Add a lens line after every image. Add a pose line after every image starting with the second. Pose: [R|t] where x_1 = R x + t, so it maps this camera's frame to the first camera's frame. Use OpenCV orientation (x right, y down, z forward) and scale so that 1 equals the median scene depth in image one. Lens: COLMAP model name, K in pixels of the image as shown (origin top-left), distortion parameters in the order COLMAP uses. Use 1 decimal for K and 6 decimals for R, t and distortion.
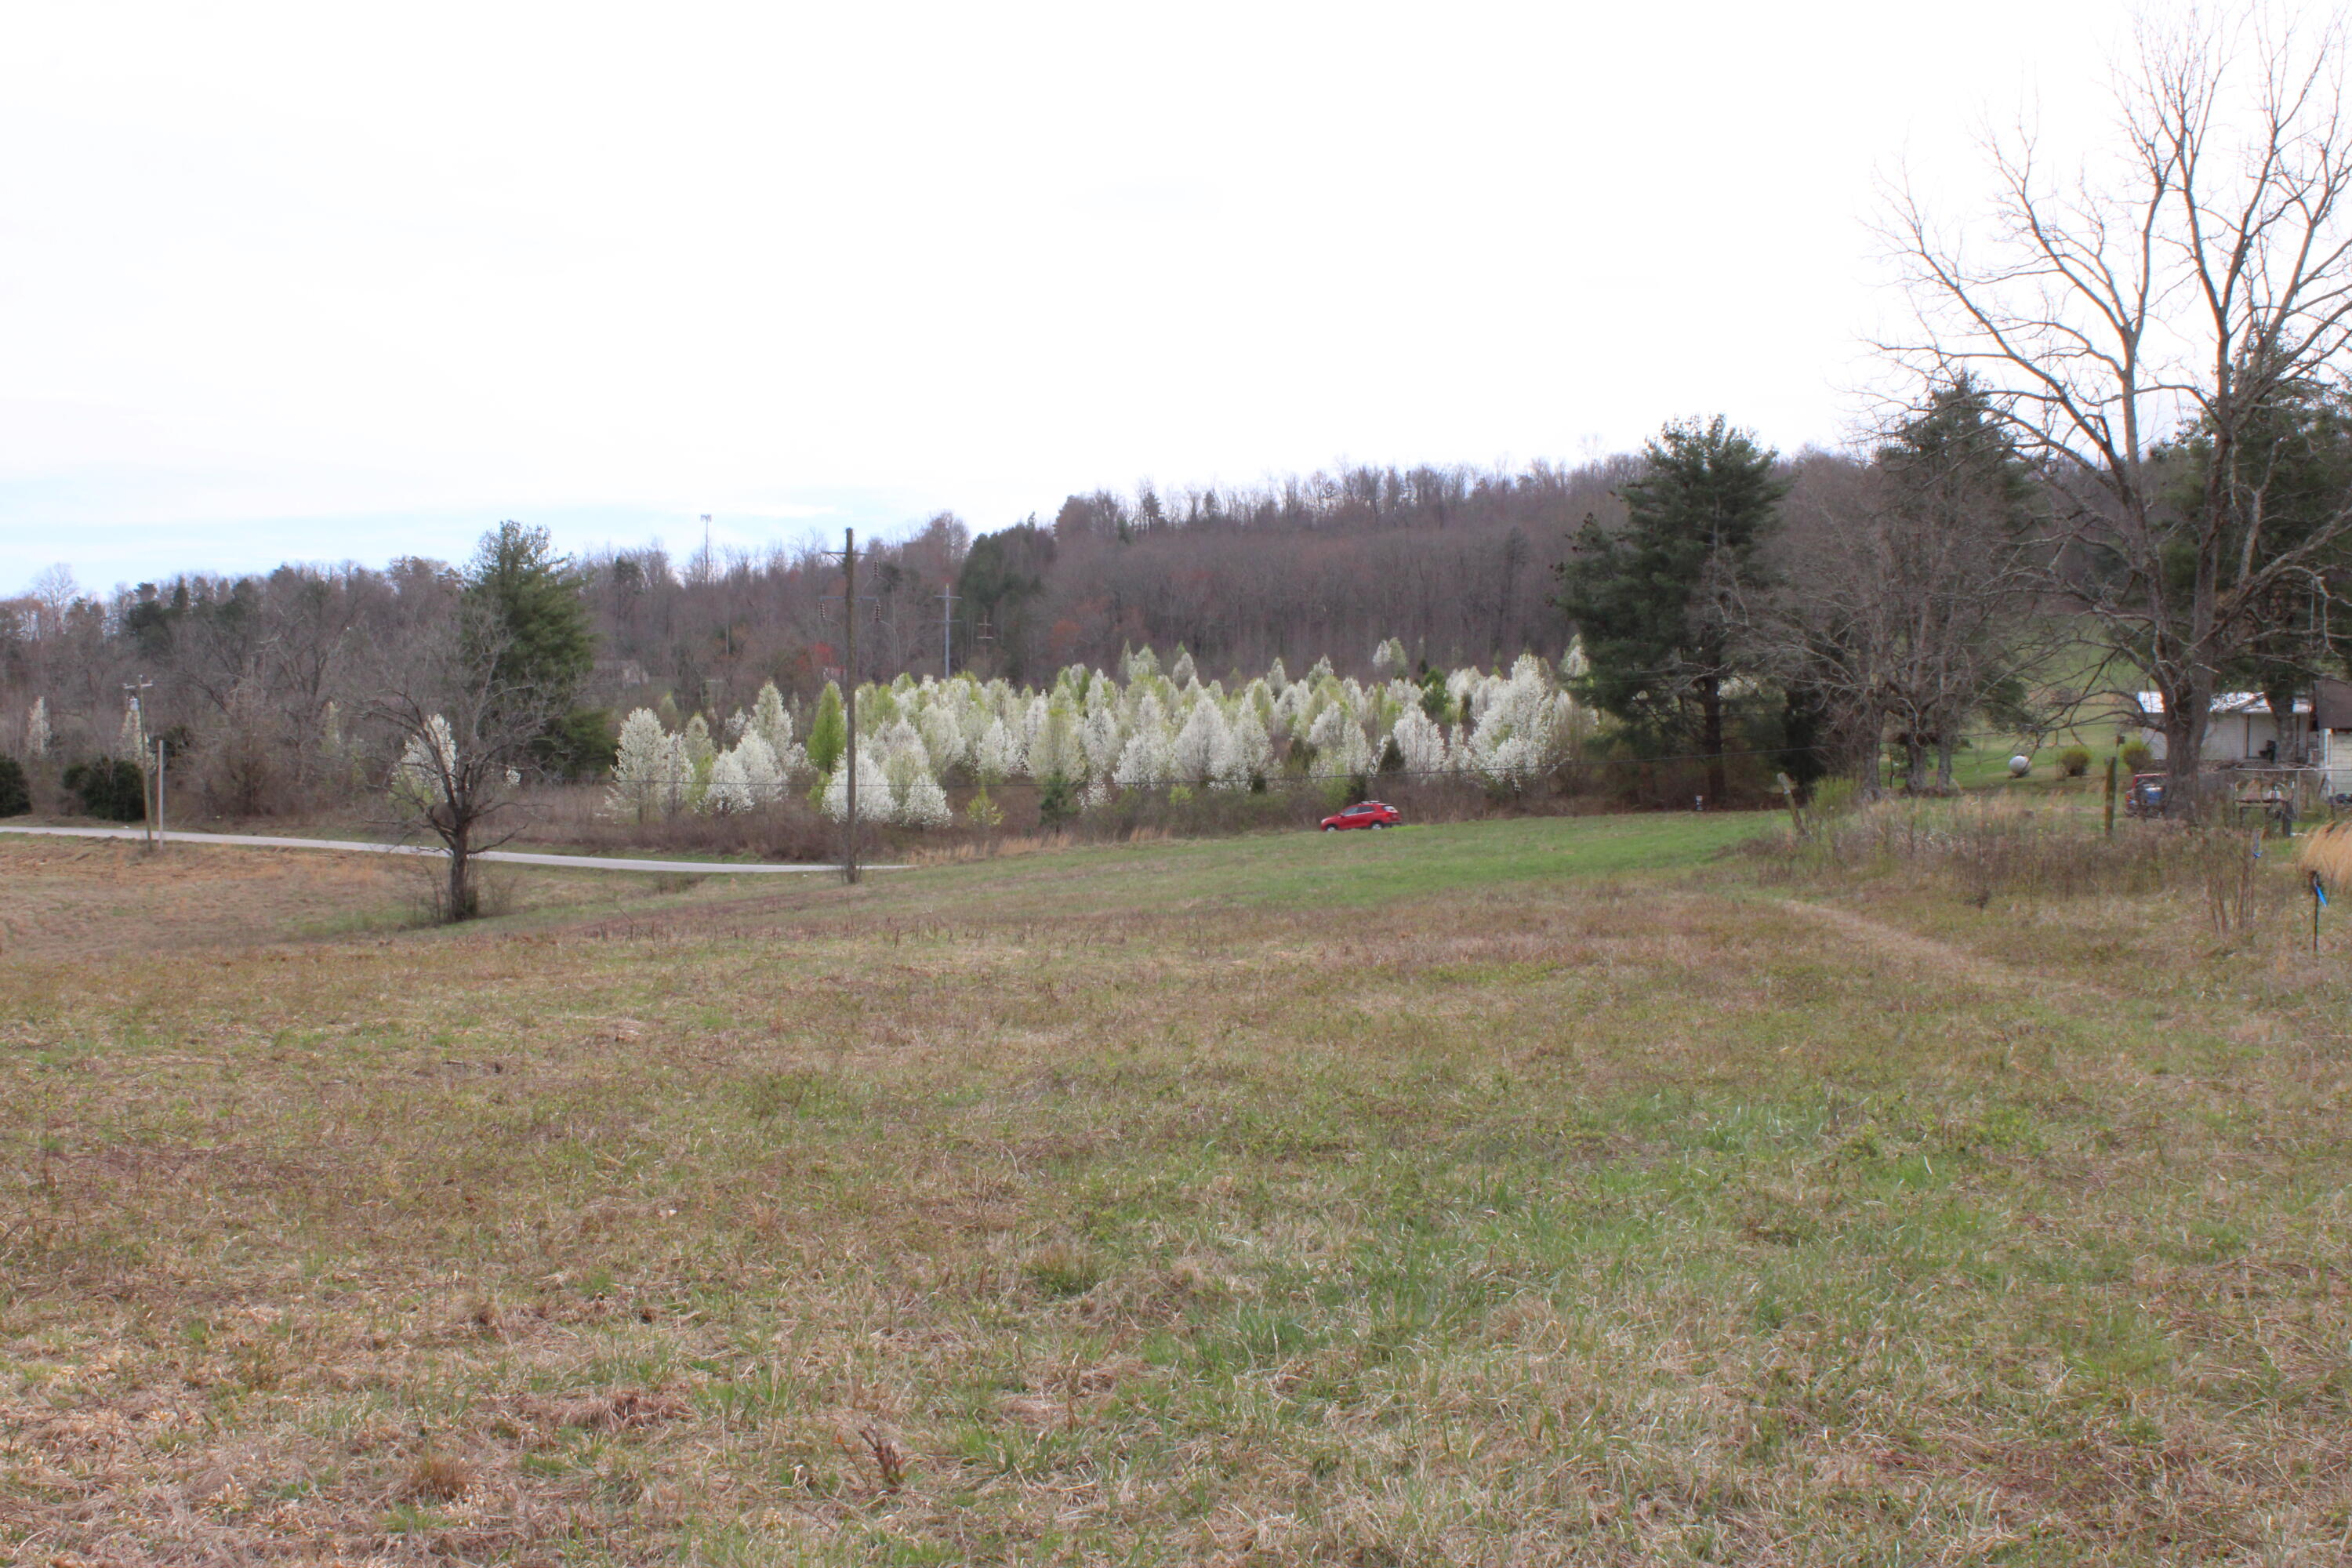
lens RADIAL K [[2824.2, 0, 1161.2], [0, 2824.2, 776.9], [0, 0, 1]] dist [-0.104895, 0.175915]
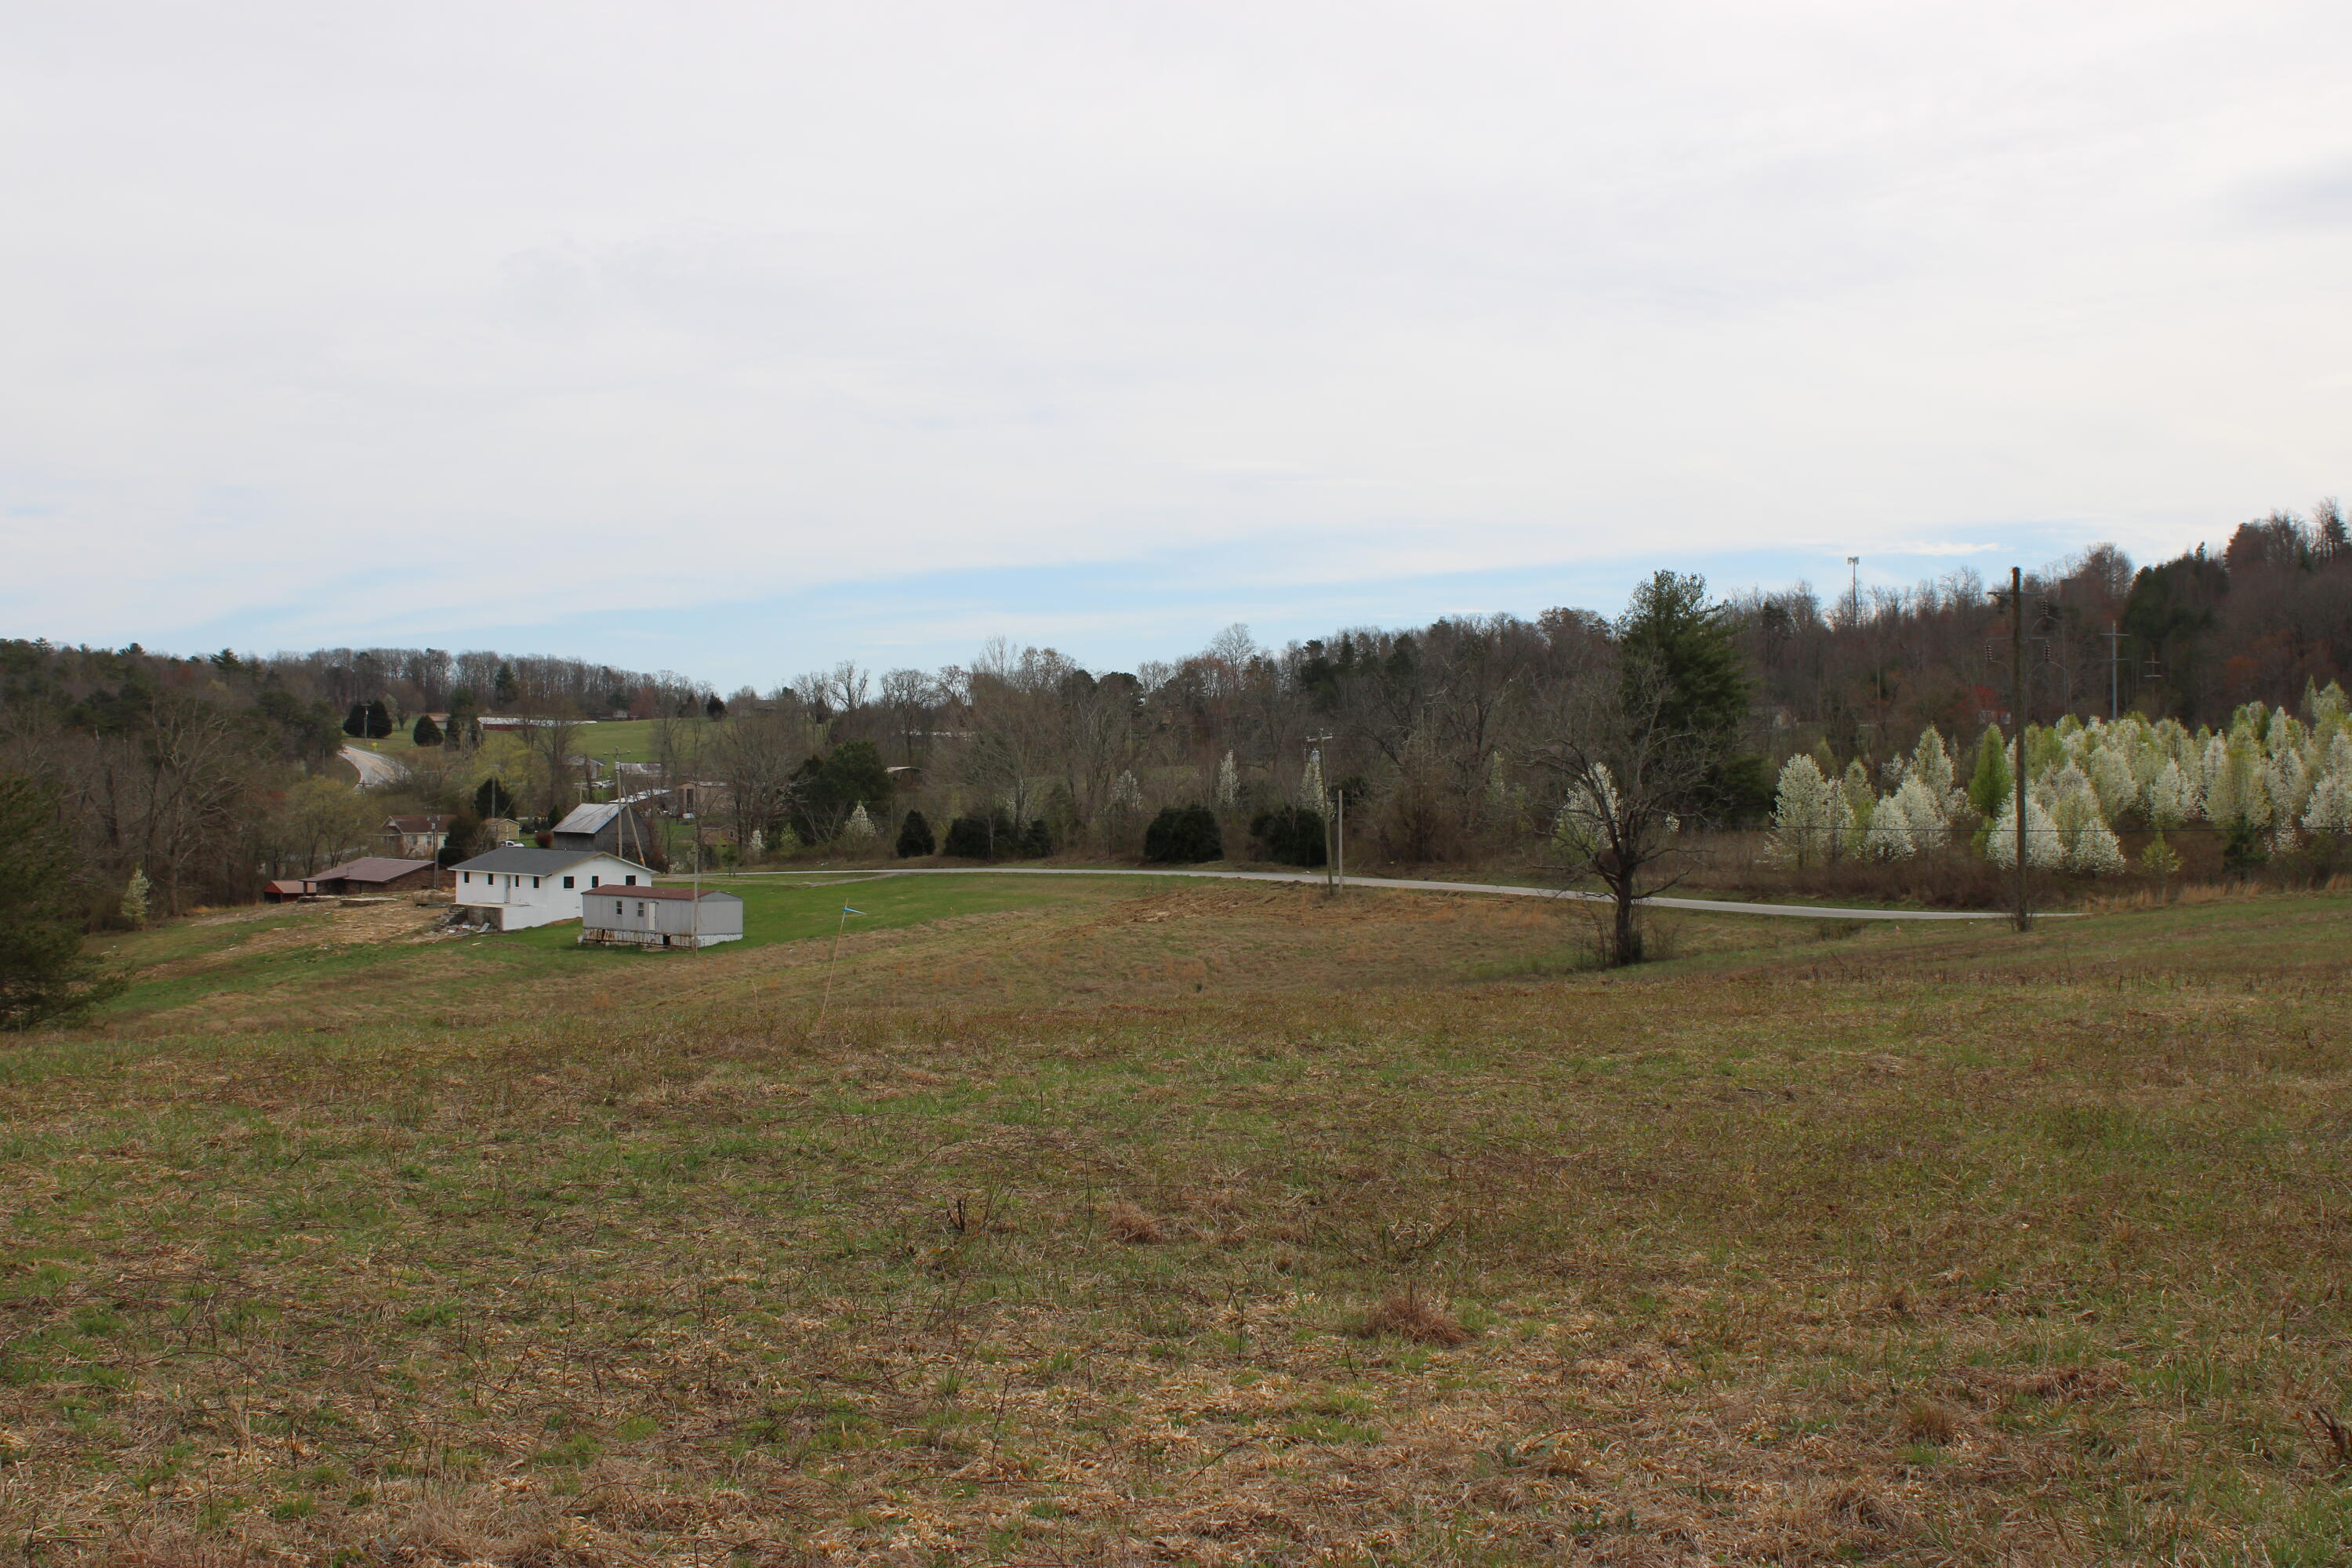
lens RADIAL K [[2825.4, 0, 1155.7], [0, 2825.4, 817.8], [0, 0, 1]] dist [-0.103794, 0.171177]
pose [[0.919729, -0.004387, -0.392529, -0.003831], [0.003650, 0.999990, -0.002624, -0.000013], [0.392537, 0.000981, 0.919736, -0.007803]]
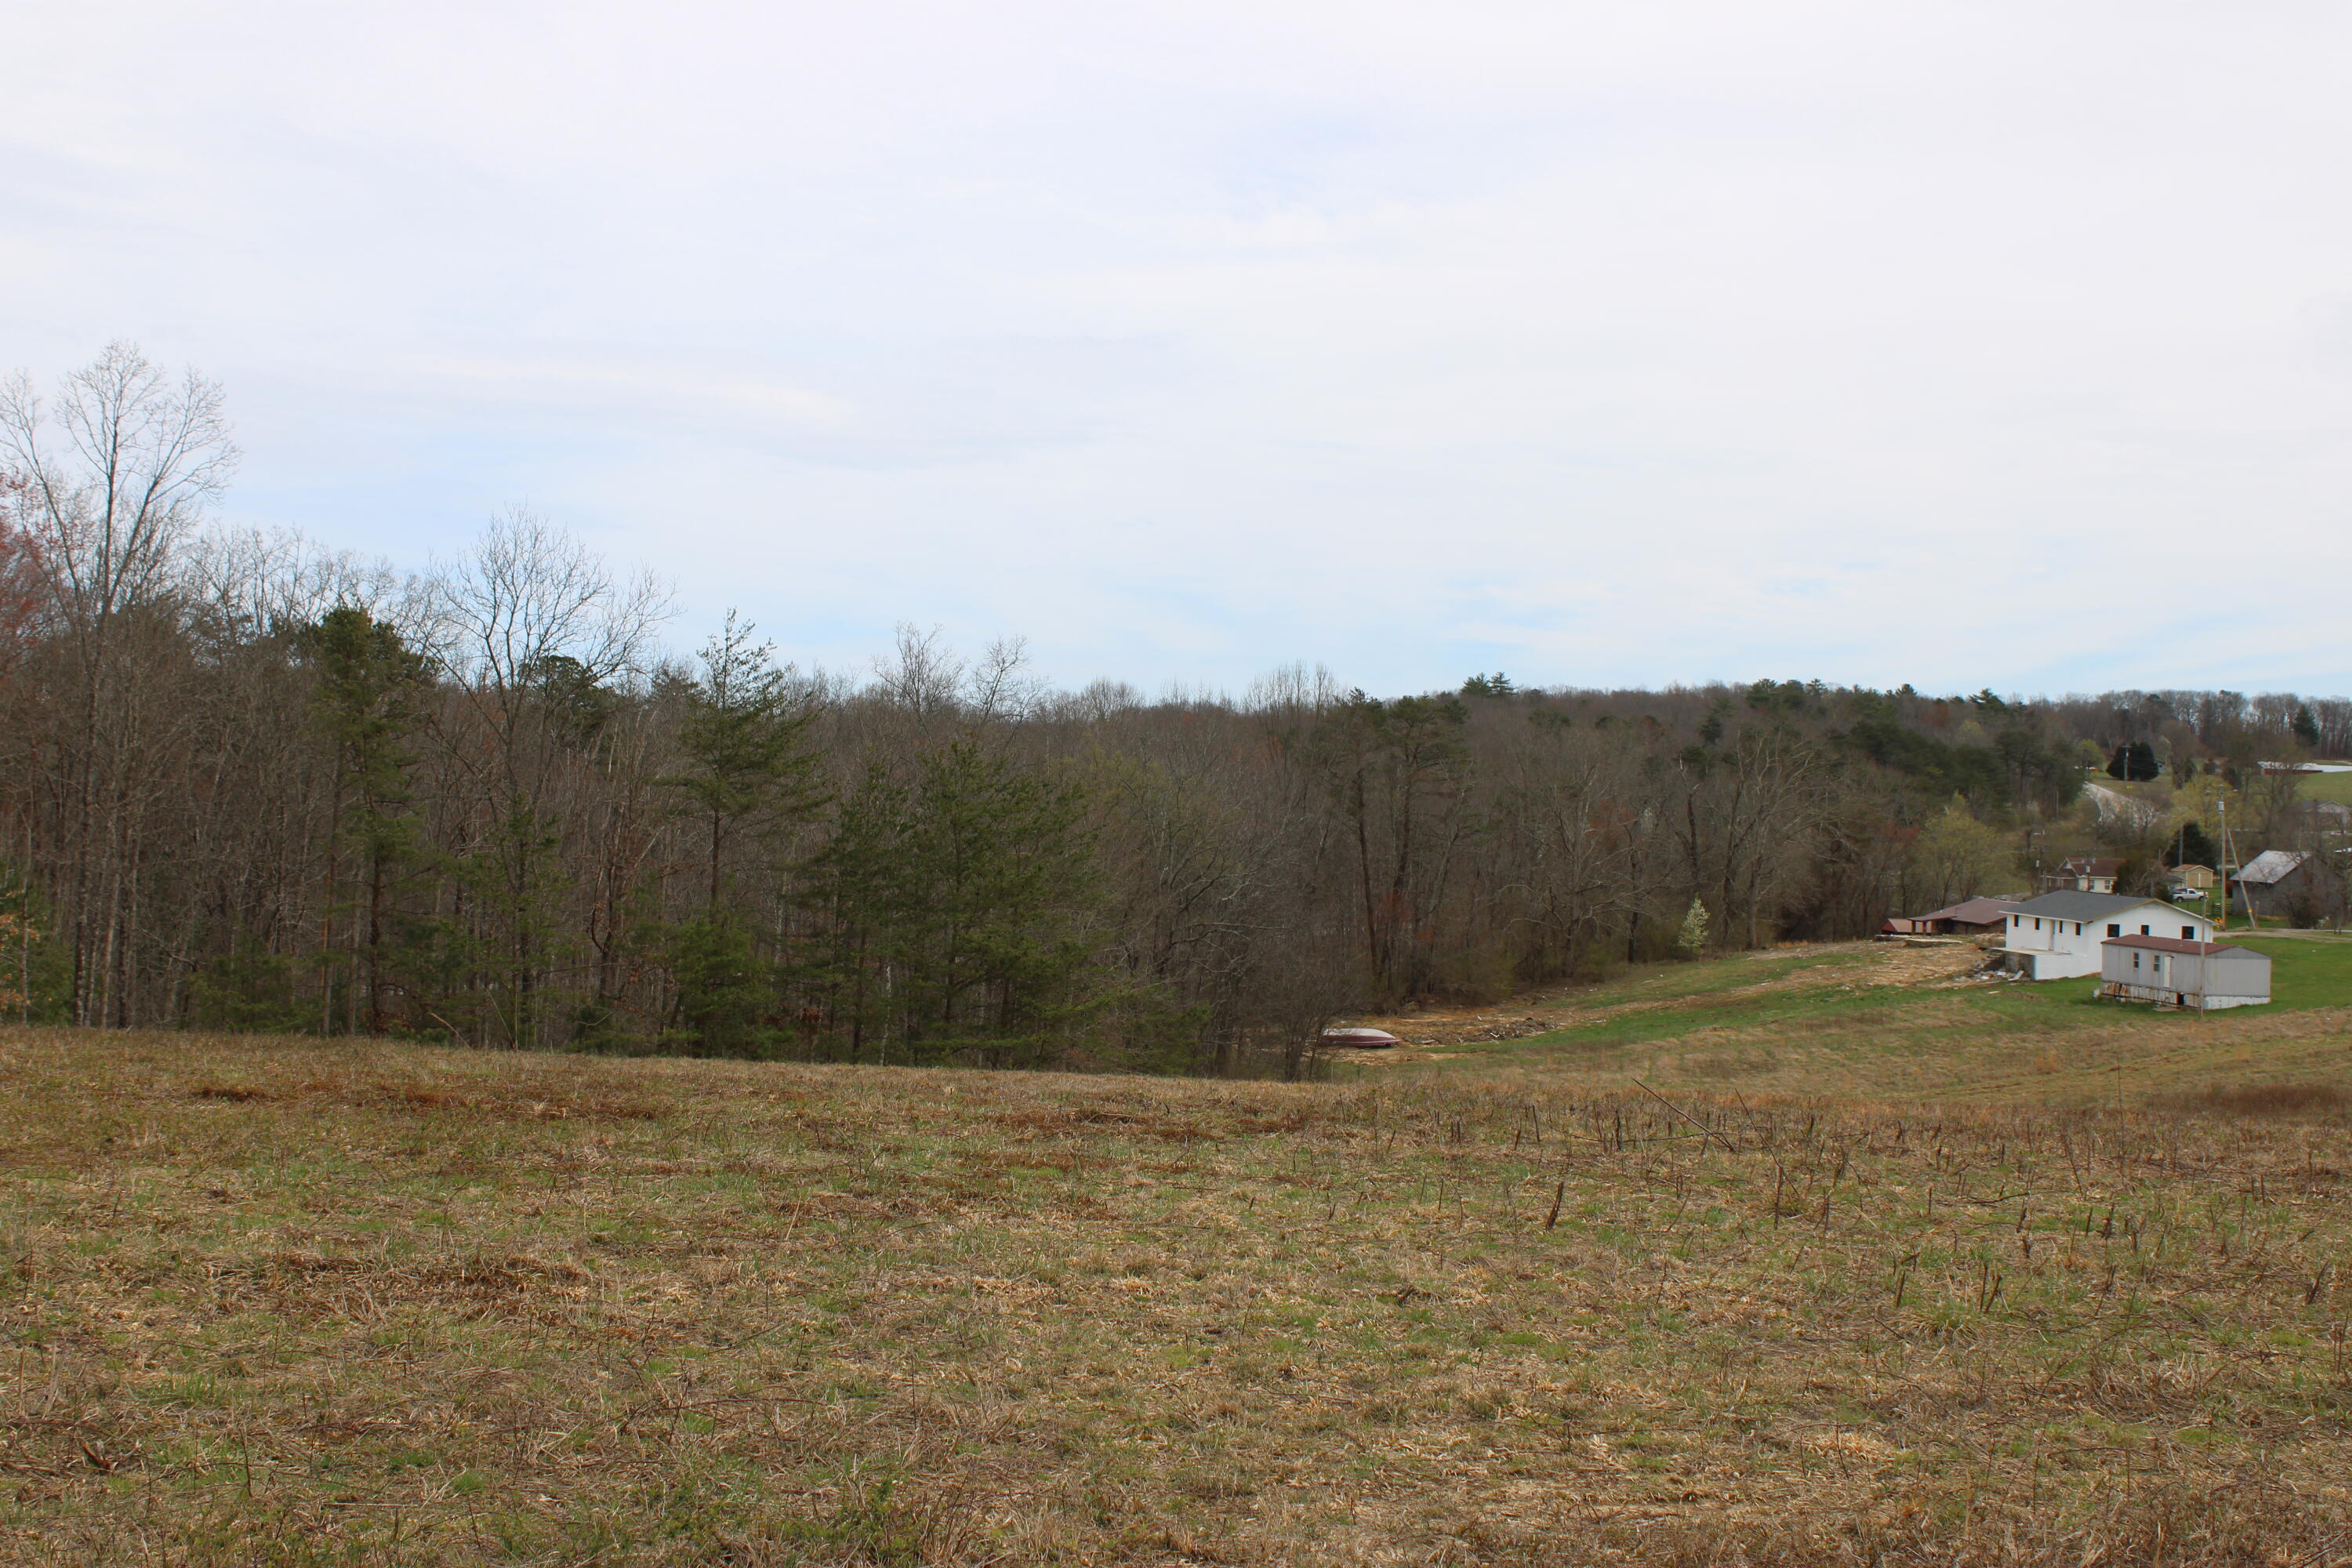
lens RADIAL K [[2810.4, 0, 1176.0], [0, 2810.4, 784.0], [0, 0, 1]] dist [-0.102248, 0.166749]
pose [[0.496065, -0.004357, -0.868274, 0.052259], [-0.030963, 0.999263, -0.022705, 0.002439], [0.867733, 0.038147, 0.495564, 0.152982]]
